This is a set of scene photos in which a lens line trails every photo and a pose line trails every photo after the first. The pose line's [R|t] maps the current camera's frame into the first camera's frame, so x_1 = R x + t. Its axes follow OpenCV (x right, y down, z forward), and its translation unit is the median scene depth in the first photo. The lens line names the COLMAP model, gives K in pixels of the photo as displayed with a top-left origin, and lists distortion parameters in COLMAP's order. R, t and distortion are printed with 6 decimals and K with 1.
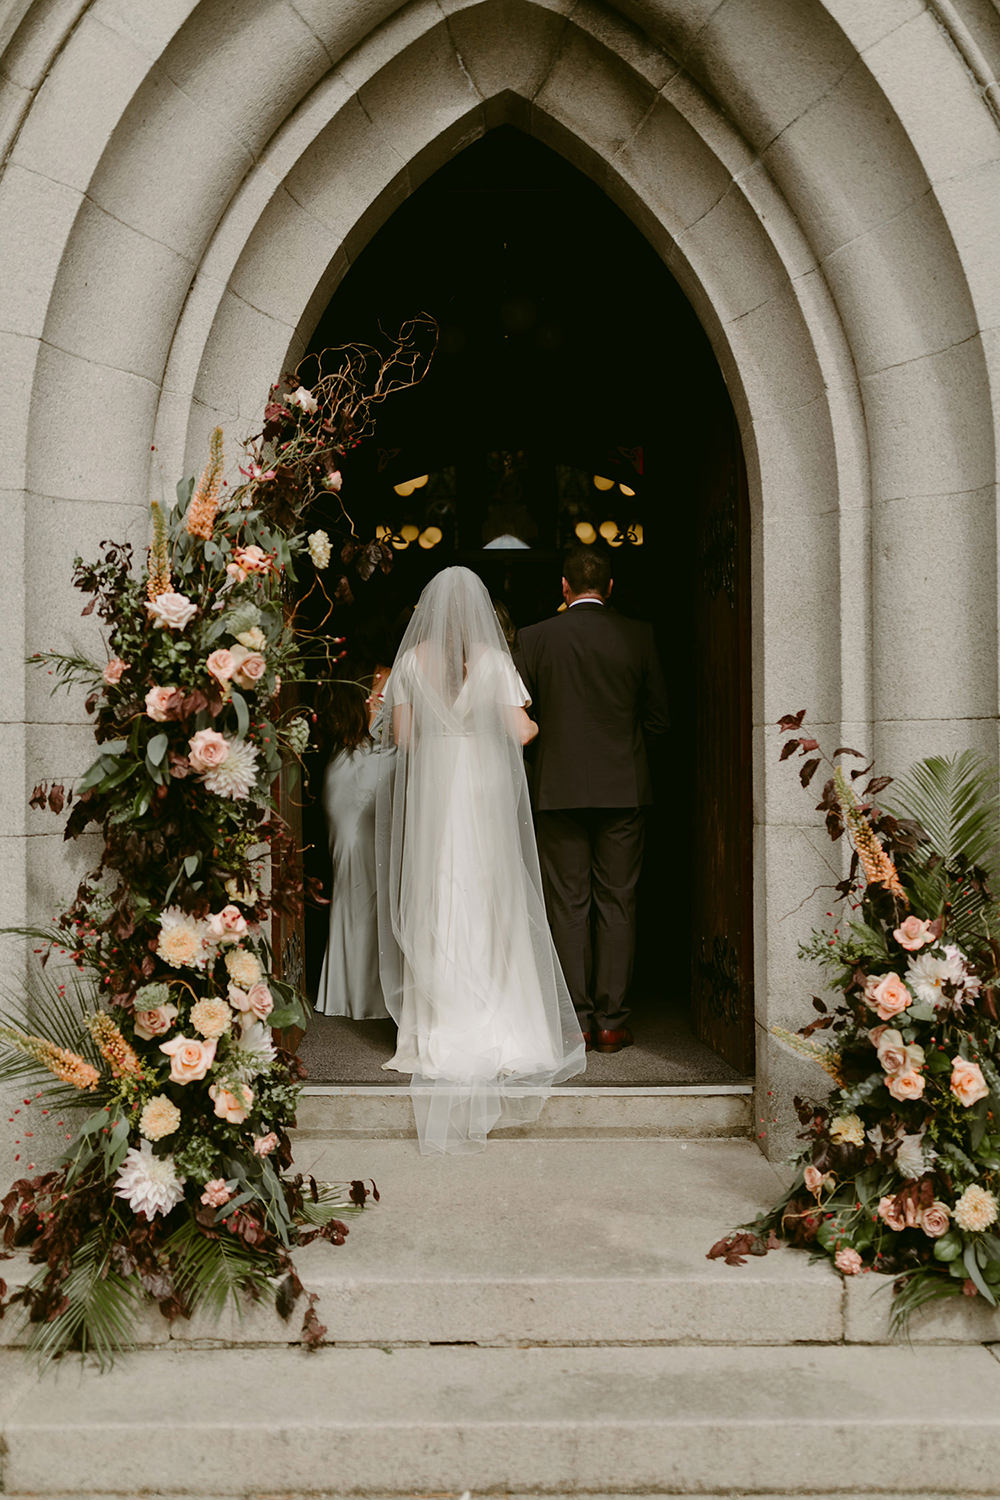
lens RADIAL K [[1452.5, 0, 500.0], [0, 1452.5, 750.0], [0, 0, 1]] dist [0.014438, -0.001108]
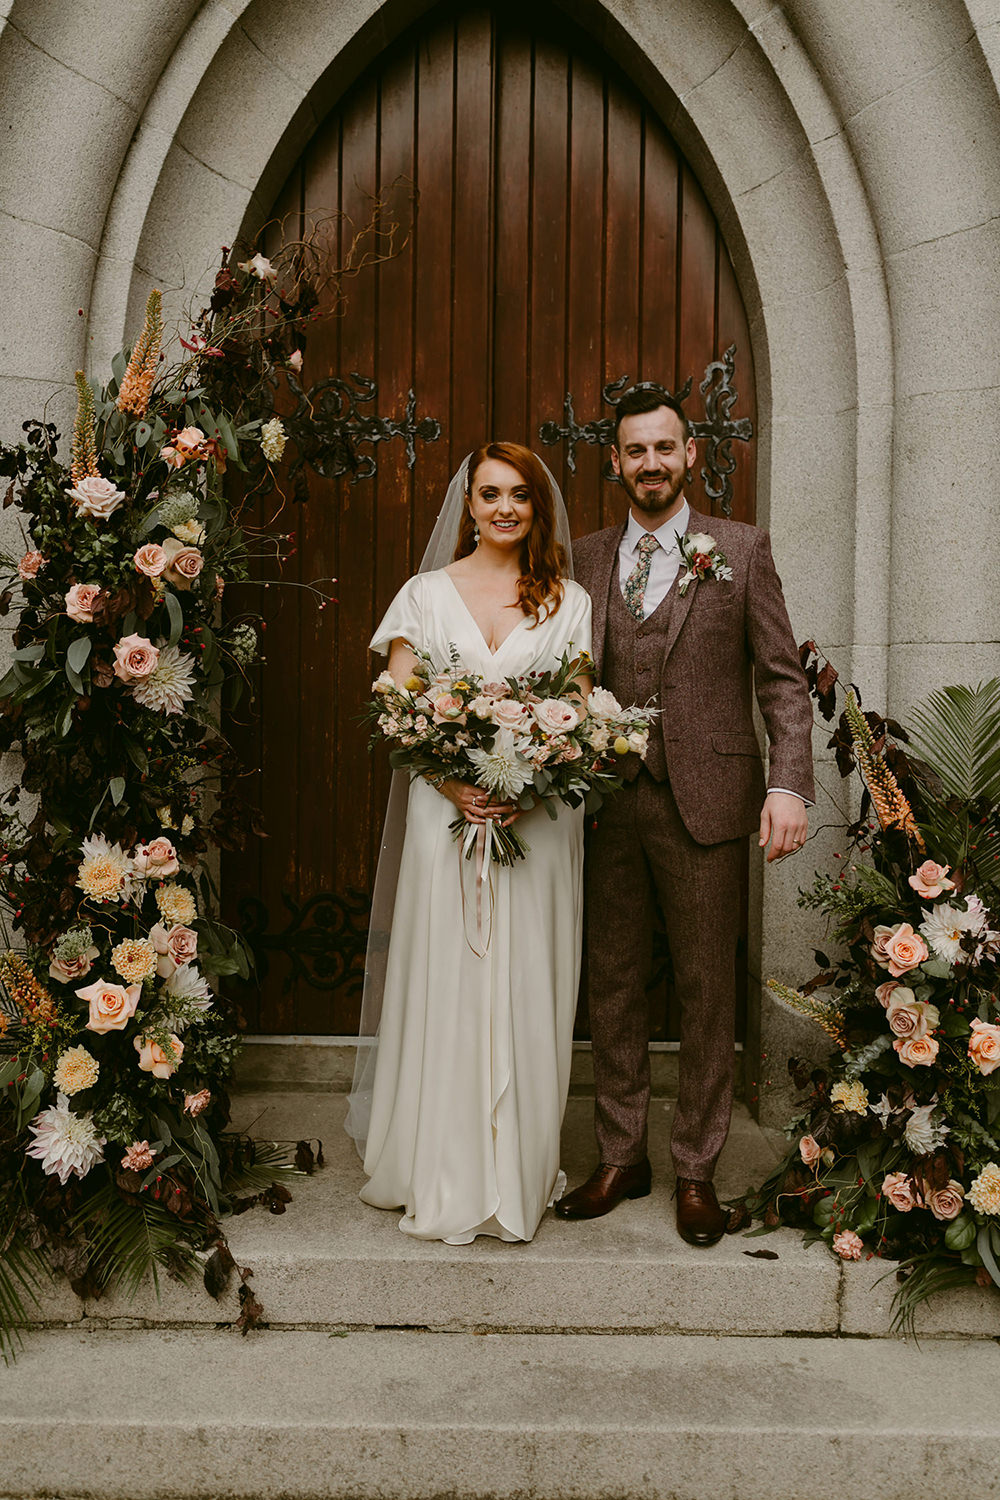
lens RADIAL K [[1460.7, 0, 500.0], [0, 1460.7, 750.0], [0, 0, 1]] dist [0.008984, -0.002323]
pose [[0.999805, 0.019237, 0.004483, 0.016465], [-0.019398, 0.999040, 0.039267, 0.017202], [-0.003724, -0.039346, 0.999219, 0.113830]]
